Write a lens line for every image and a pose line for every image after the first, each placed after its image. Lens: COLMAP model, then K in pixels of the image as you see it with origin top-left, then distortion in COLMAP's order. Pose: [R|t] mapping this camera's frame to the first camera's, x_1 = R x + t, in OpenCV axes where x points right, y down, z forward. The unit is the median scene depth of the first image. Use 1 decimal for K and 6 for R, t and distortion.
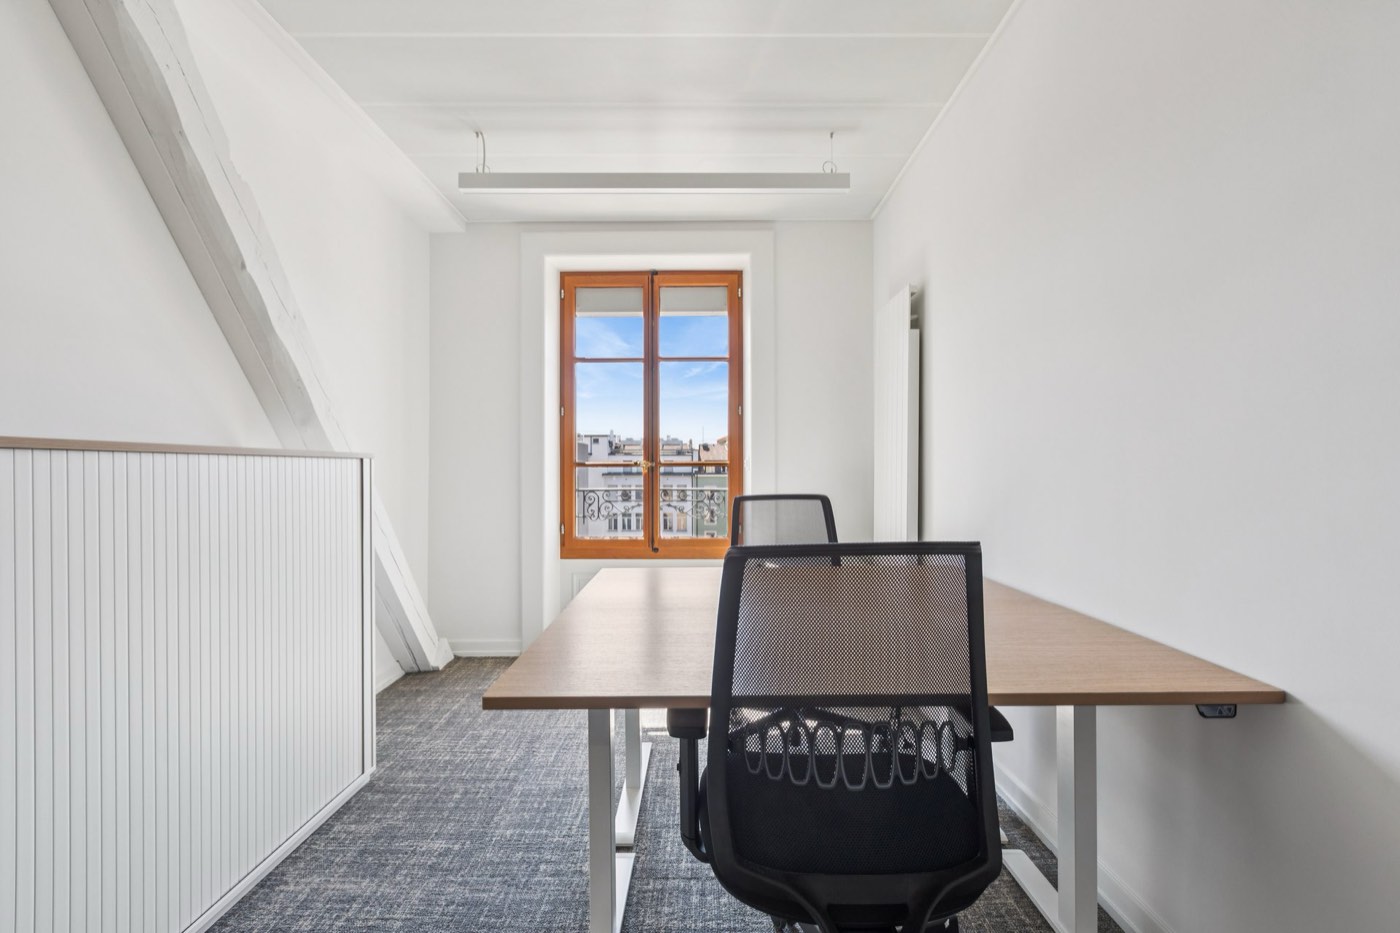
lens RADIAL K [[653.4, 0, 700.0], [0, 653.4, 466.5], [0, 0, 1]] dist [-0.002520, -0.000501]
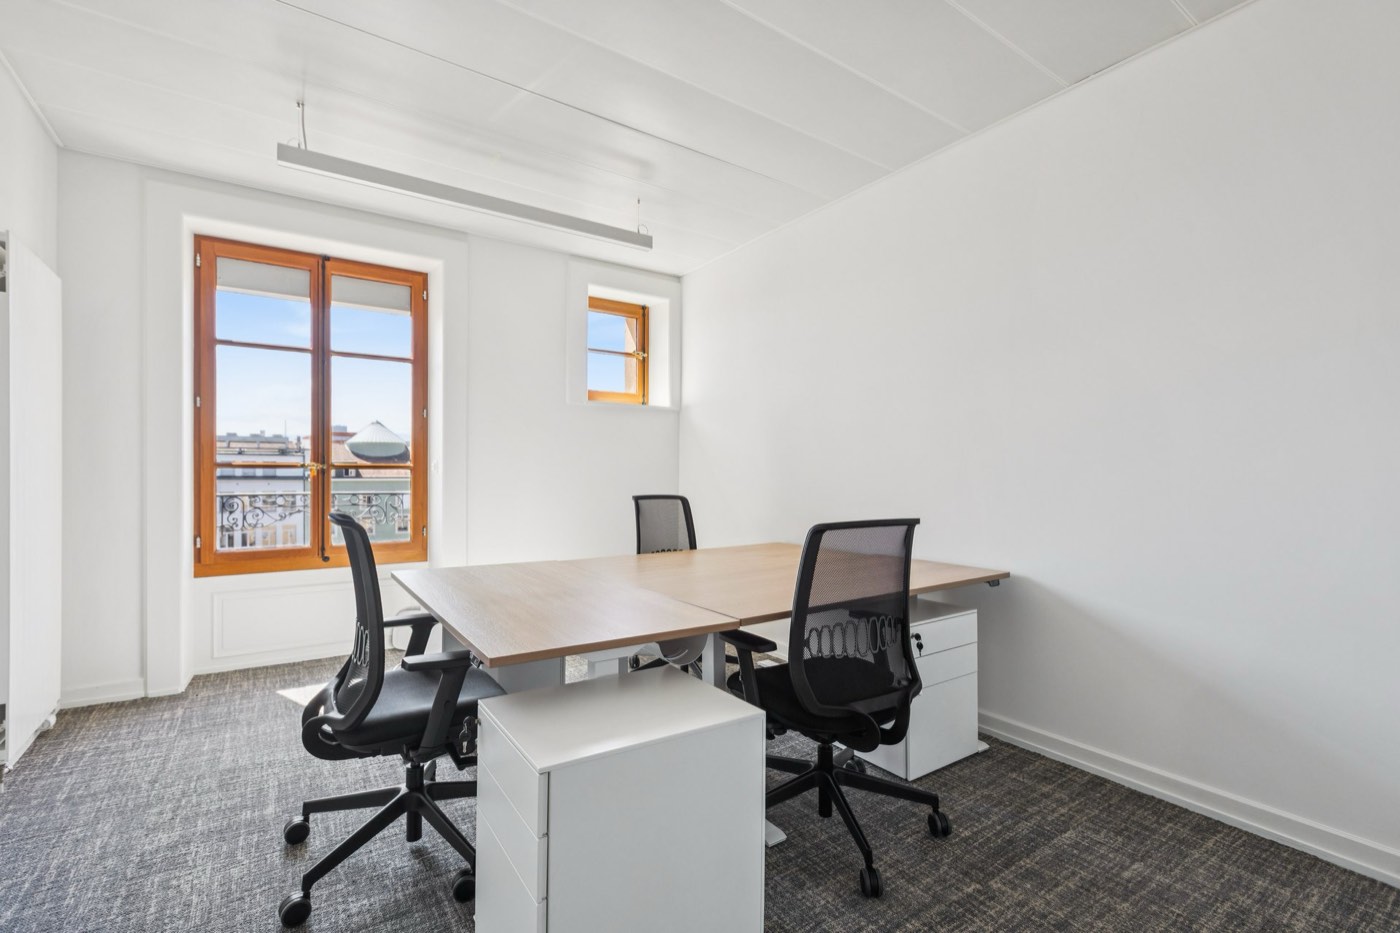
lens RADIAL K [[616.9, 0, 697.2], [0, 616.9, 475.0], [0, 0, 1]] dist [0.000587, -0.000092]
pose [[0.823293, 0.005135, 0.567593, -0.130679], [-0.008689, 0.999956, 0.003556, 0.001518], [-0.567550, -0.007860, 0.823302, -0.015169]]
